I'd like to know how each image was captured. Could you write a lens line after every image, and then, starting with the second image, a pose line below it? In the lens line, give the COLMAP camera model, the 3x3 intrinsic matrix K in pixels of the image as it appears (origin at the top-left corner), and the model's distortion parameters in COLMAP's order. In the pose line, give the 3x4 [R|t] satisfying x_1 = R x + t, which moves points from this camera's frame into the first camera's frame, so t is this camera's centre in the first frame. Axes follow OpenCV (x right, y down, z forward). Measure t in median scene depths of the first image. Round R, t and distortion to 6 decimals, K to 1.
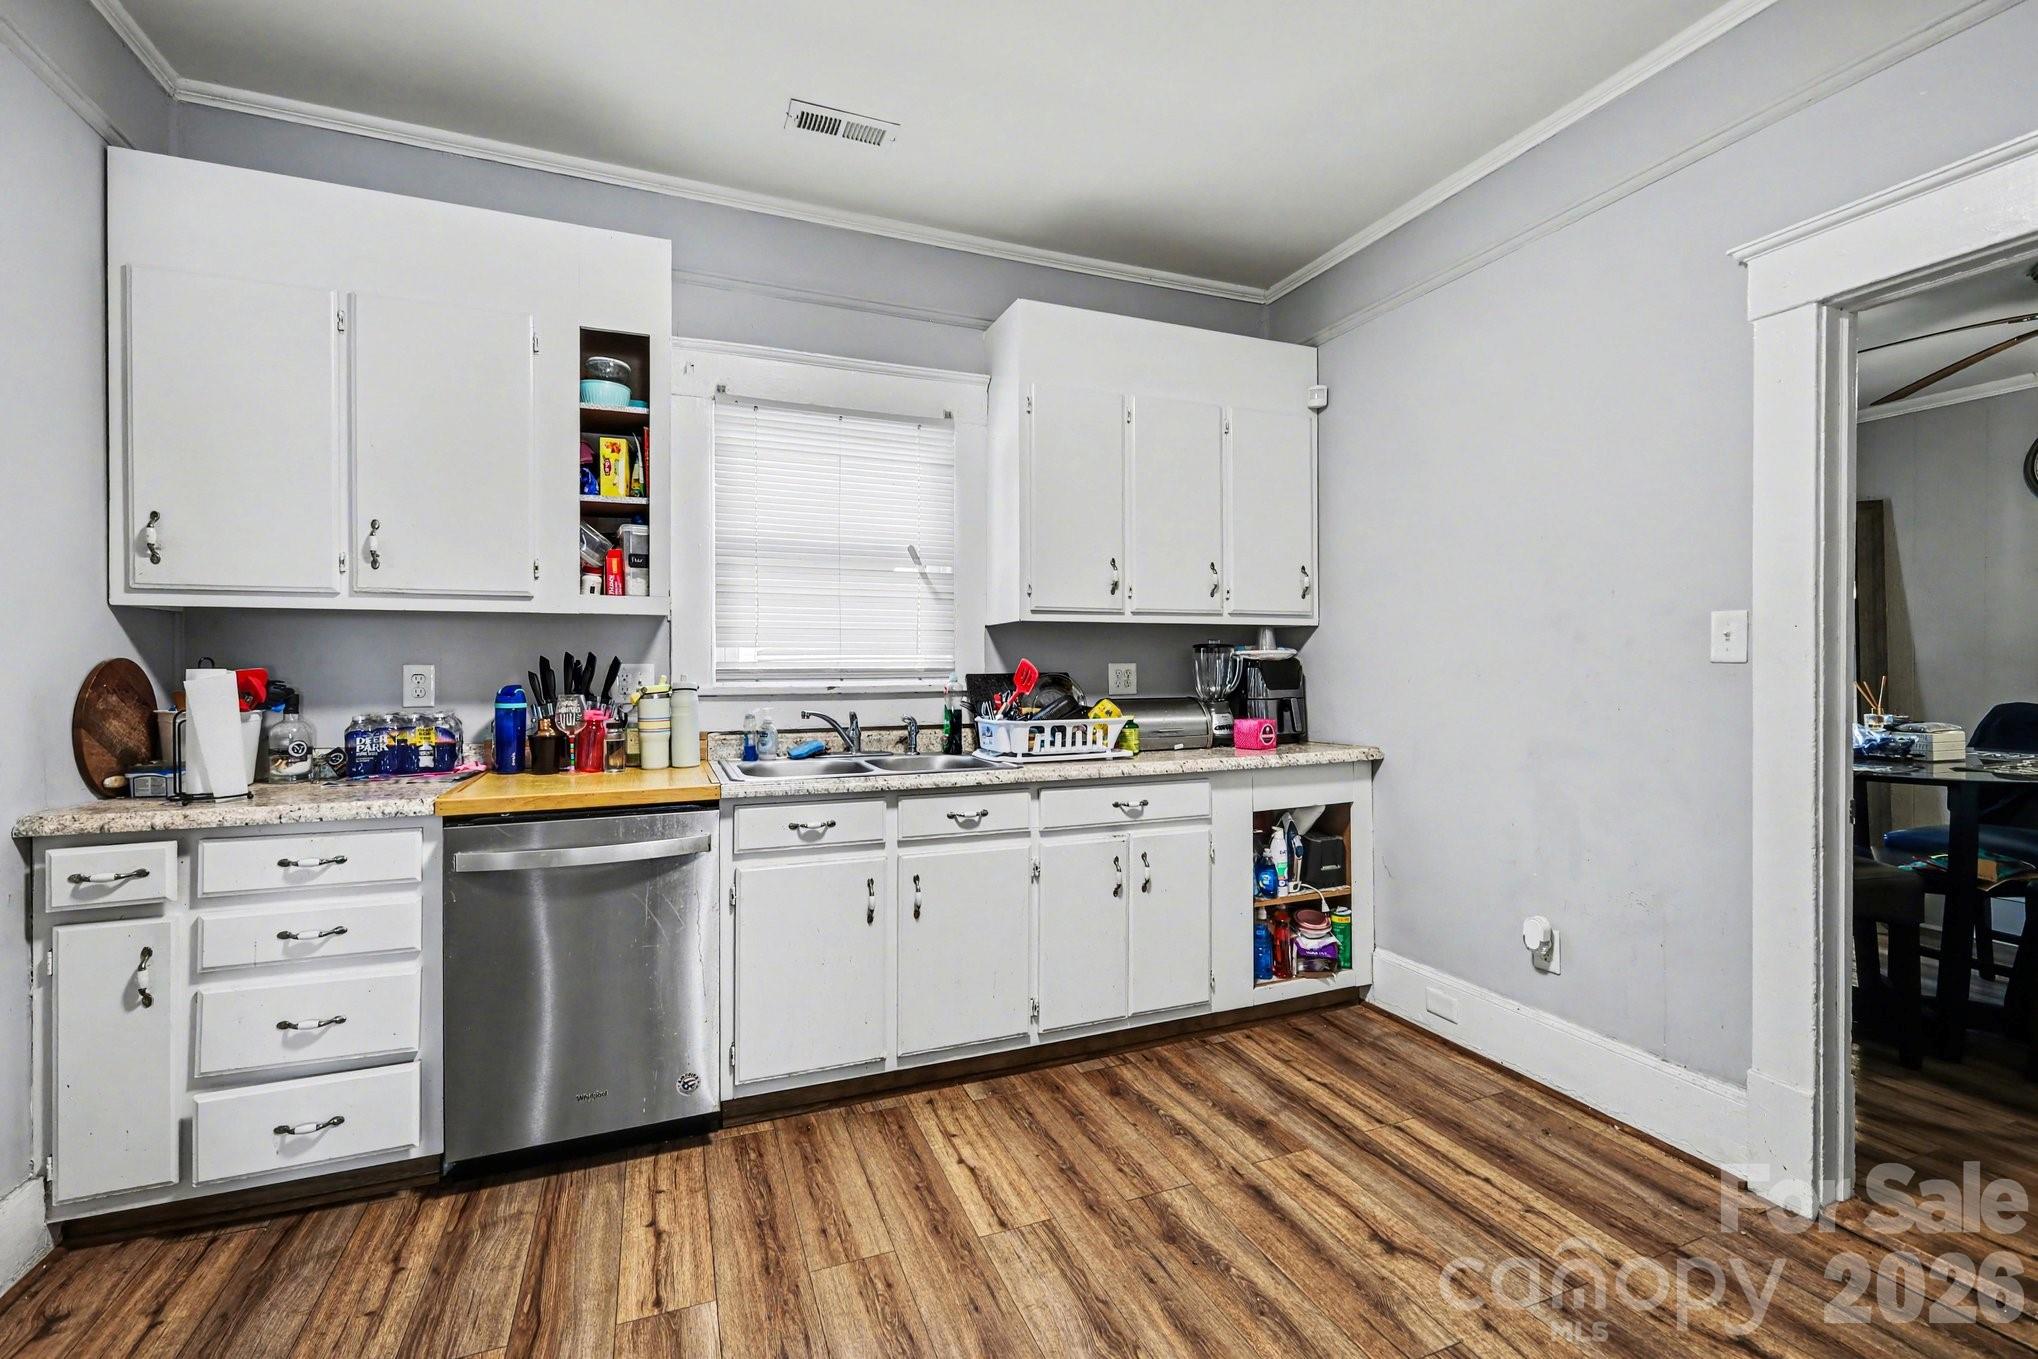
lens RADIAL K [[884.9, 0, 1014.5], [0, 884.9, 690.6], [0, 0, 1]] dist [0.000645, 0.000189]
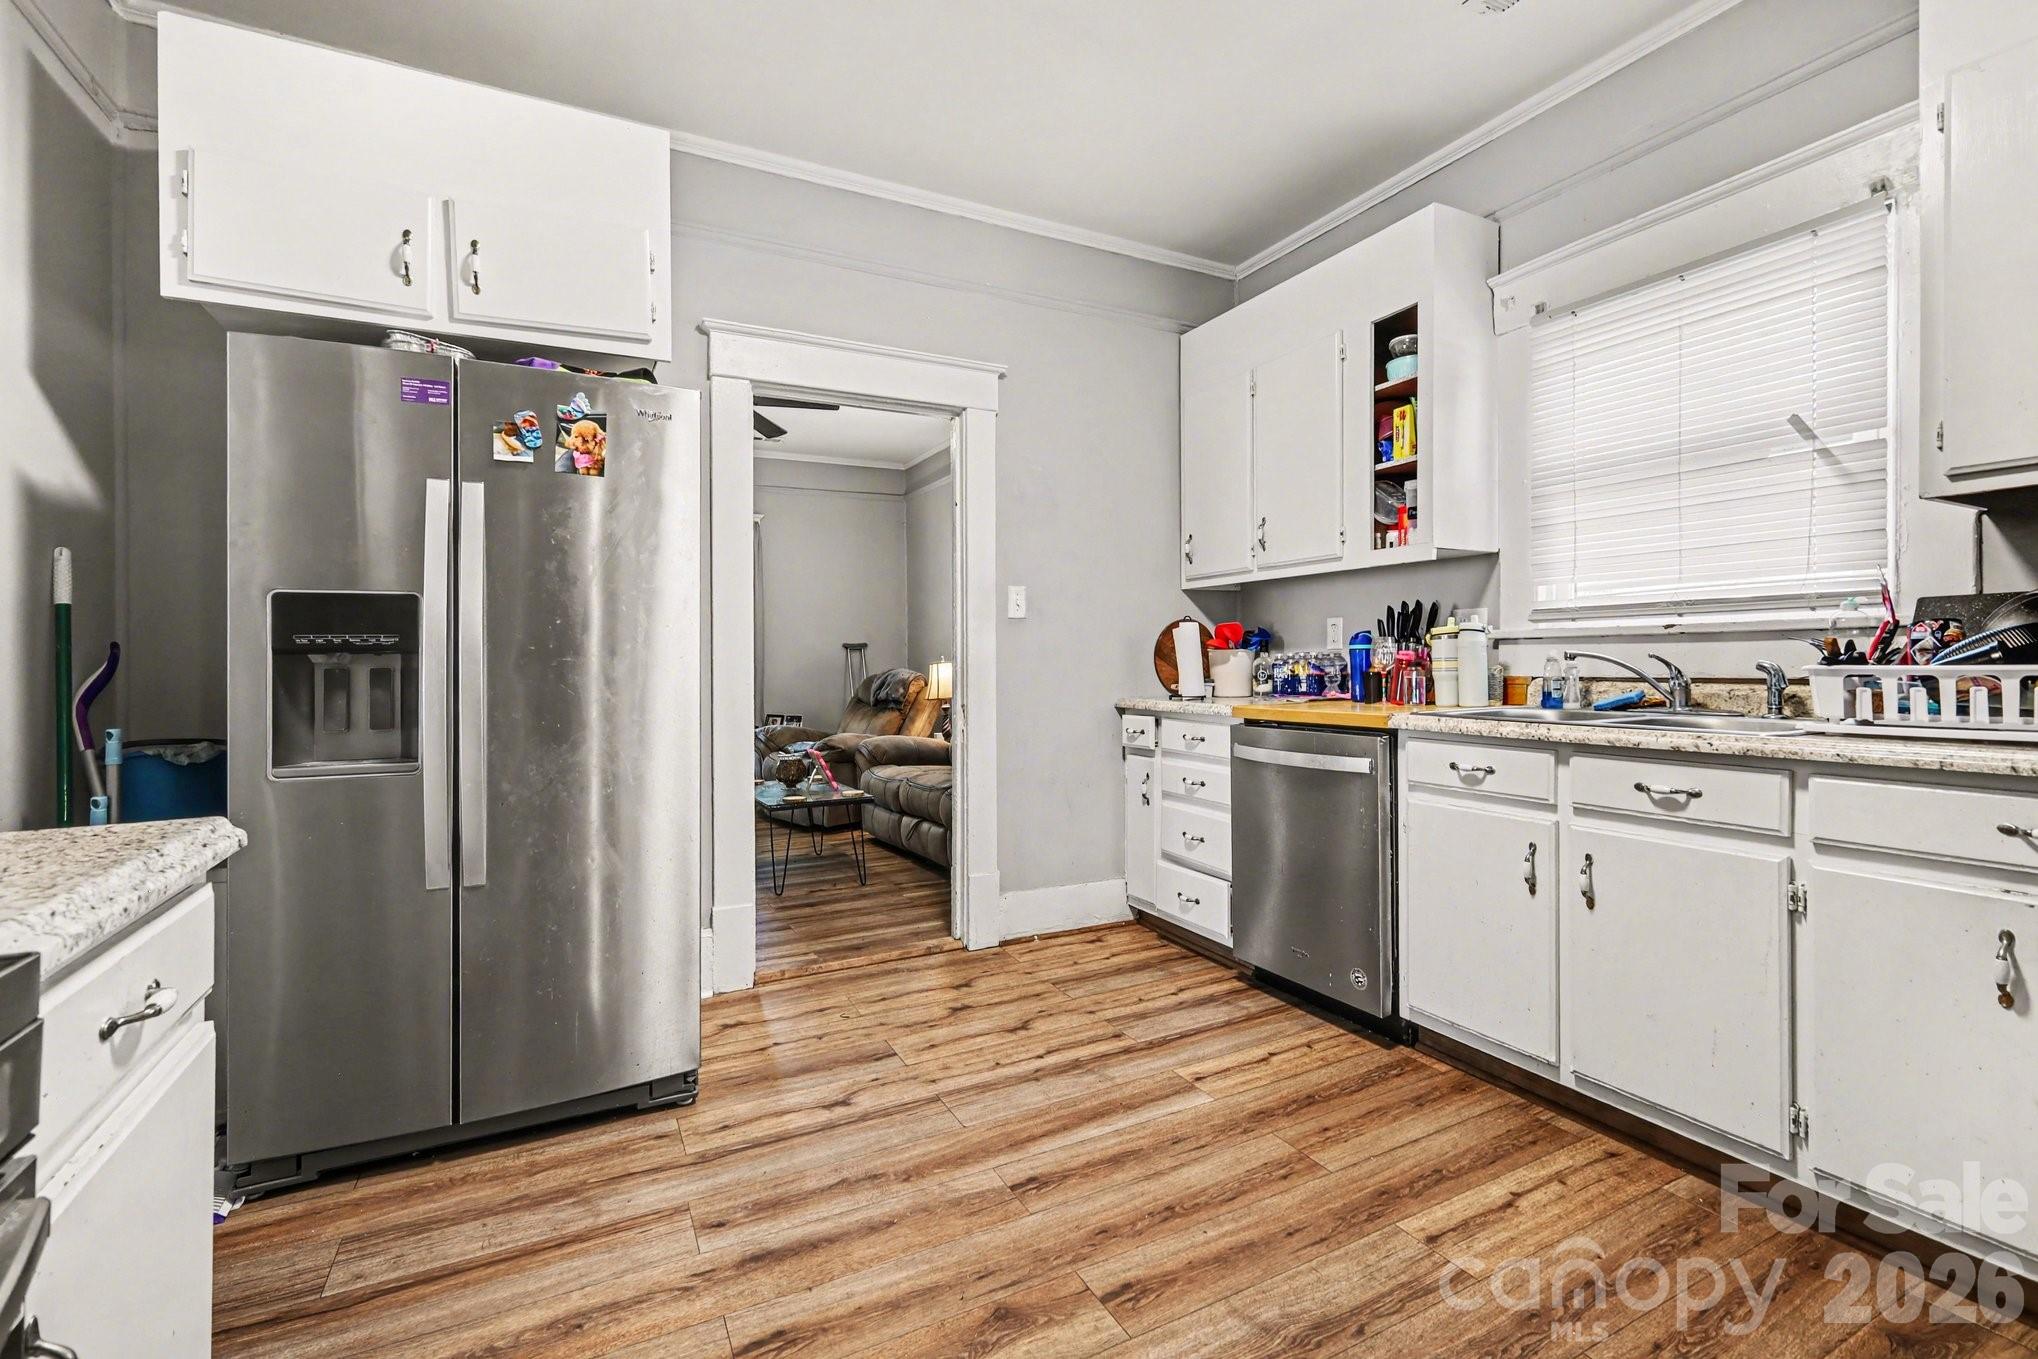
lens RADIAL K [[884.5, 0, 1019.0], [0, 884.5, 679.5], [0, 0, 1]] dist [0.001441, 0.000232]
pose [[0.095510, 0.024119, -0.995136, 0.647392], [-0.015241, 0.999625, 0.022765, 0.043829], [0.995312, 0.012992, 0.095842, 0.428945]]
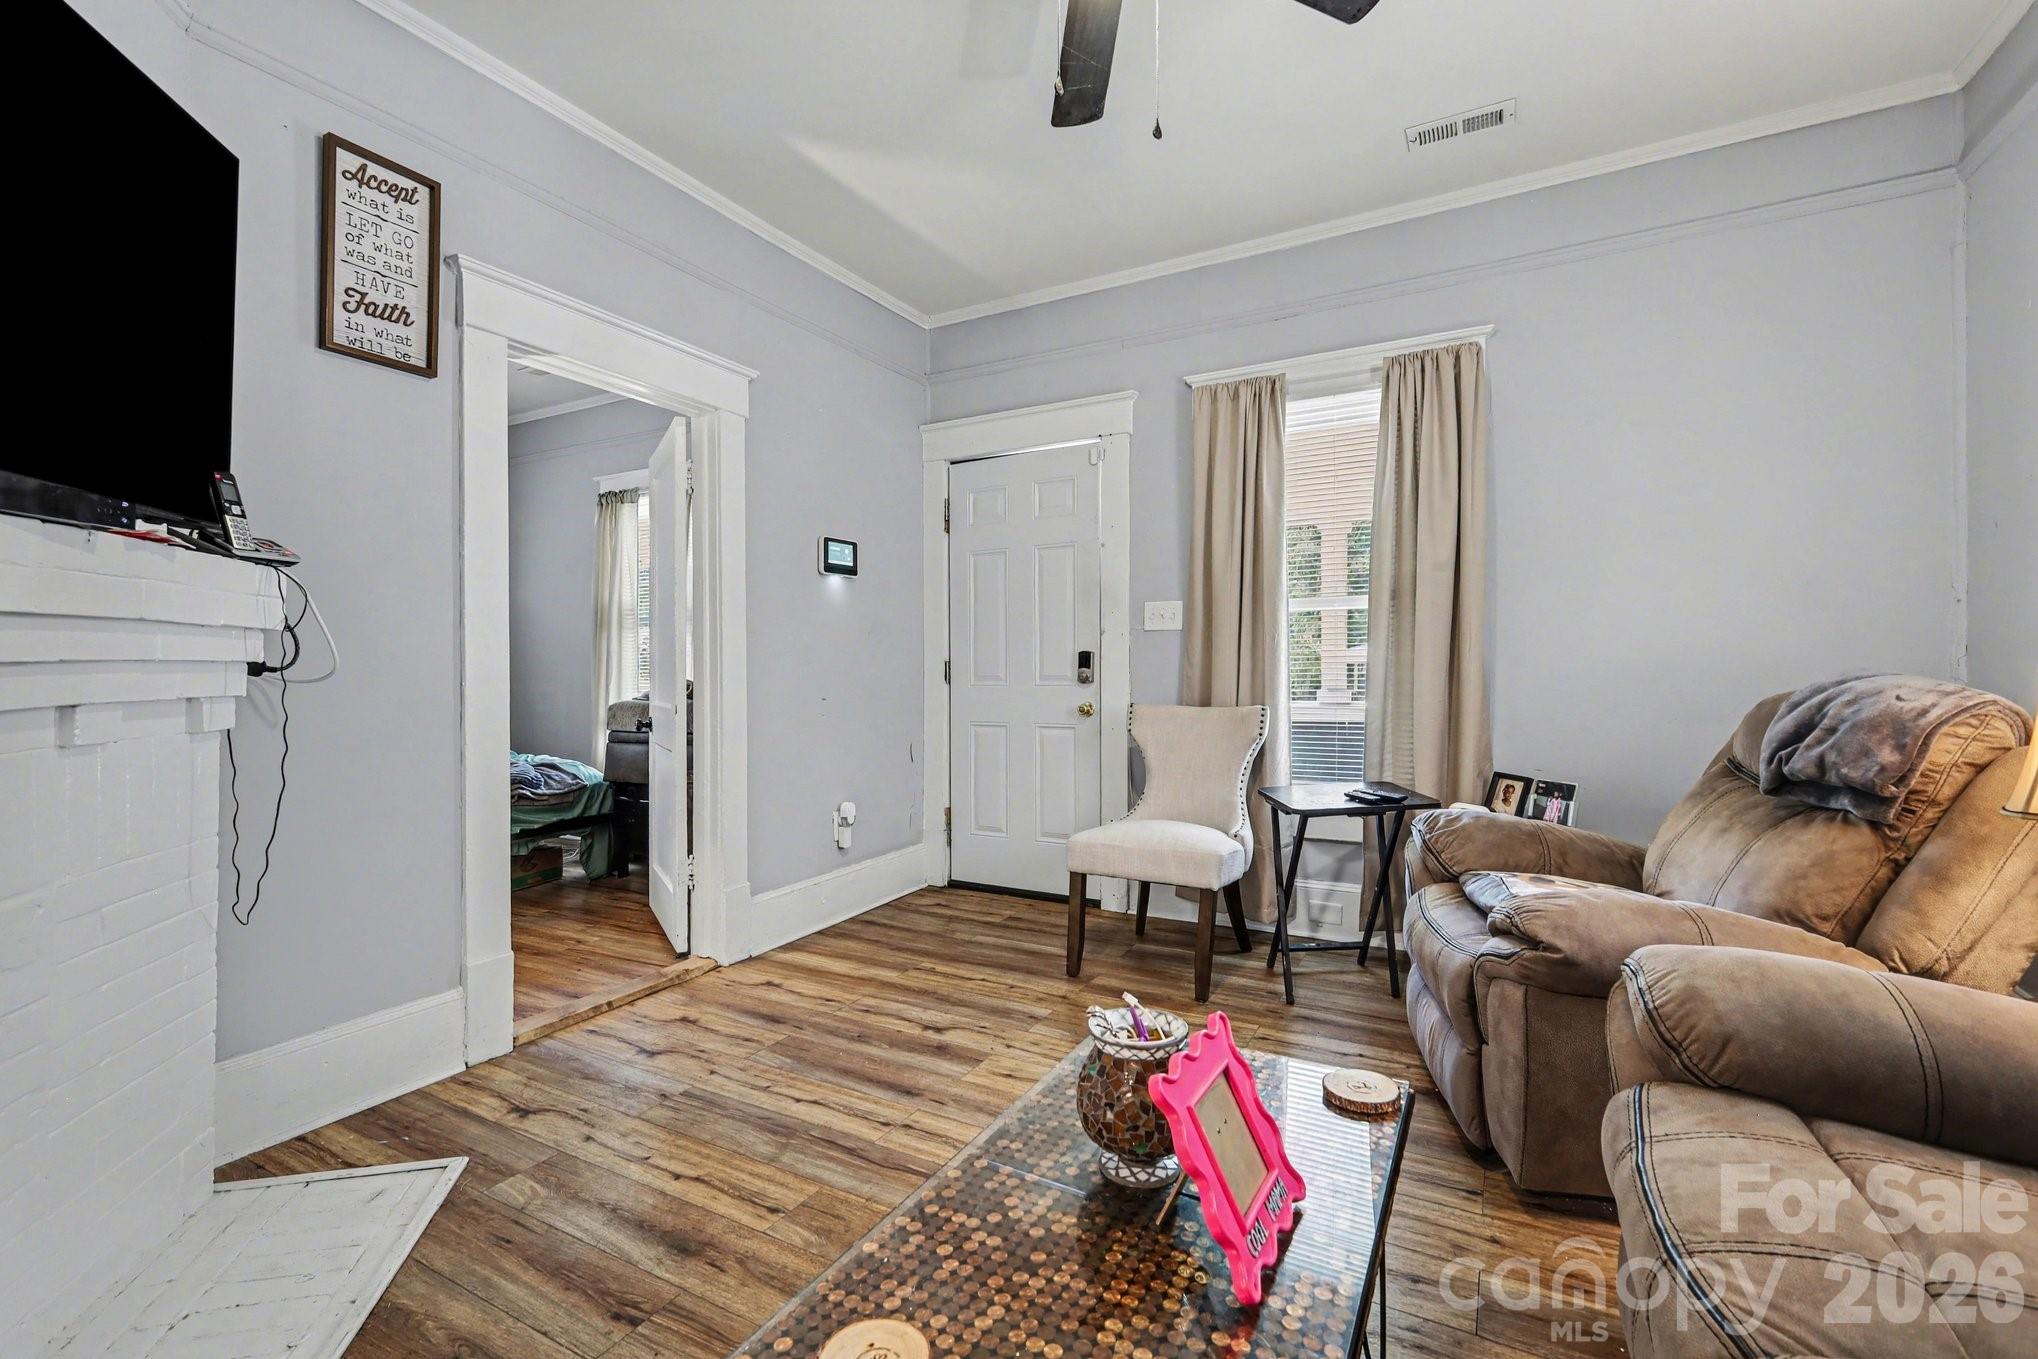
lens RADIAL K [[893.9, 0, 1006.2], [0, 893.9, 663.7], [0, 0, 1]] dist [0.002118, -0.000033]
pose [[-0.776693, 0.013026, -0.629744, -0.992498], [-0.002330, 0.999720, 0.023553, 0.052285], [0.629875, 0.019761, -0.776445, 0.445302]]
